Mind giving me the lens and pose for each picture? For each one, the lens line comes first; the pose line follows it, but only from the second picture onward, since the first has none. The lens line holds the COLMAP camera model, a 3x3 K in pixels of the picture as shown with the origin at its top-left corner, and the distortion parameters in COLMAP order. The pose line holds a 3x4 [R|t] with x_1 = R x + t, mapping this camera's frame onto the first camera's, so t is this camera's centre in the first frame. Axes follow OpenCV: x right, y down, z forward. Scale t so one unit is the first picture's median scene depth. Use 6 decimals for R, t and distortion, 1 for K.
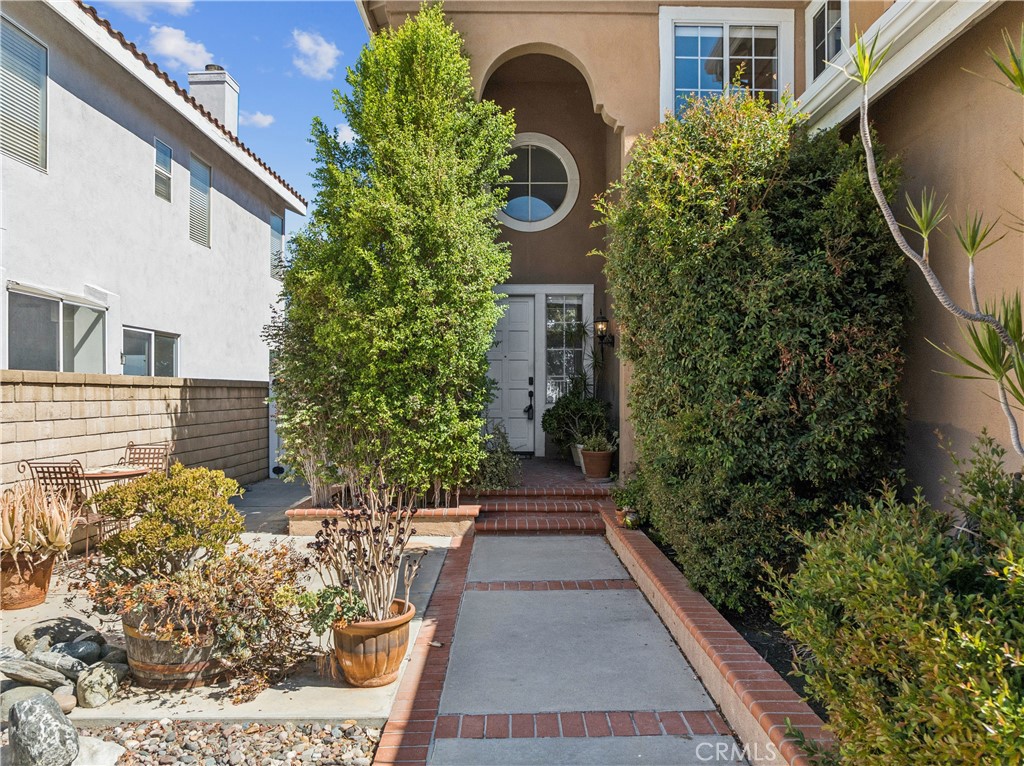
lens RADIAL K [[714.3, 0, 510.5], [0, 714.3, 380.7], [0, 0, 1]] dist [0.000506, -0.001780]
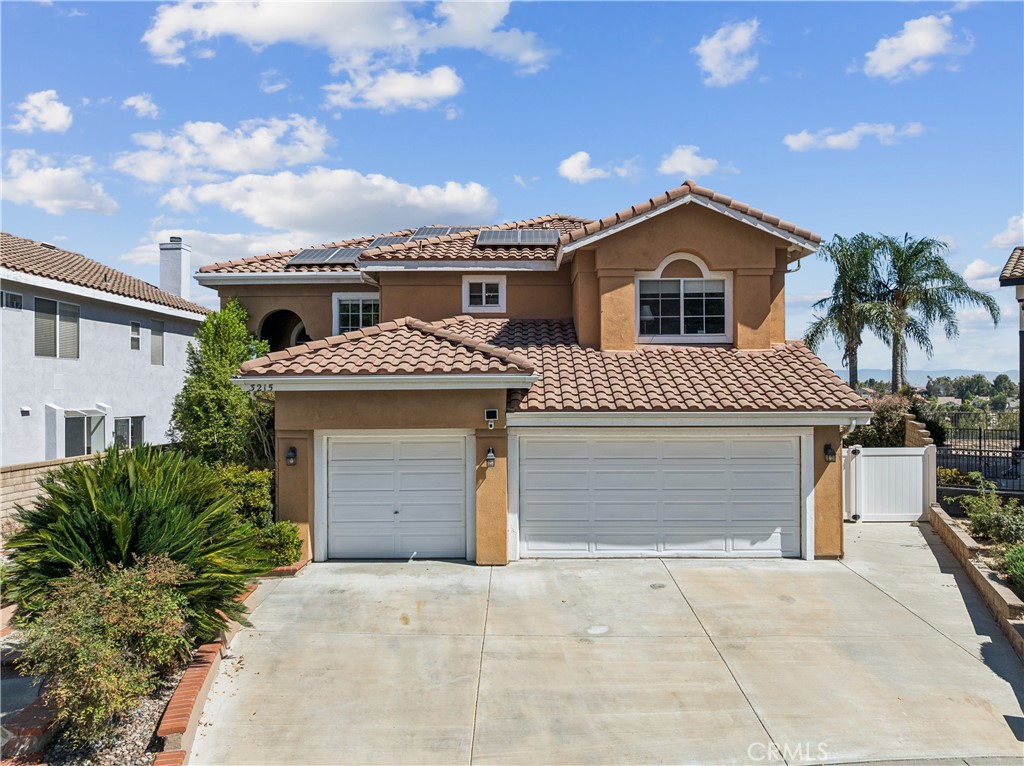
lens RADIAL K [[714.3, 0, 513.2], [0, 714.3, 384.4], [0, 0, 1]] dist [0.000506, -0.001780]
pose [[0.999706, -0.013749, -0.019955, 0.856765], [0.013665, 0.999897, -0.004313, -0.200525], [0.020012, 0.004039, 0.999792, -1.367975]]
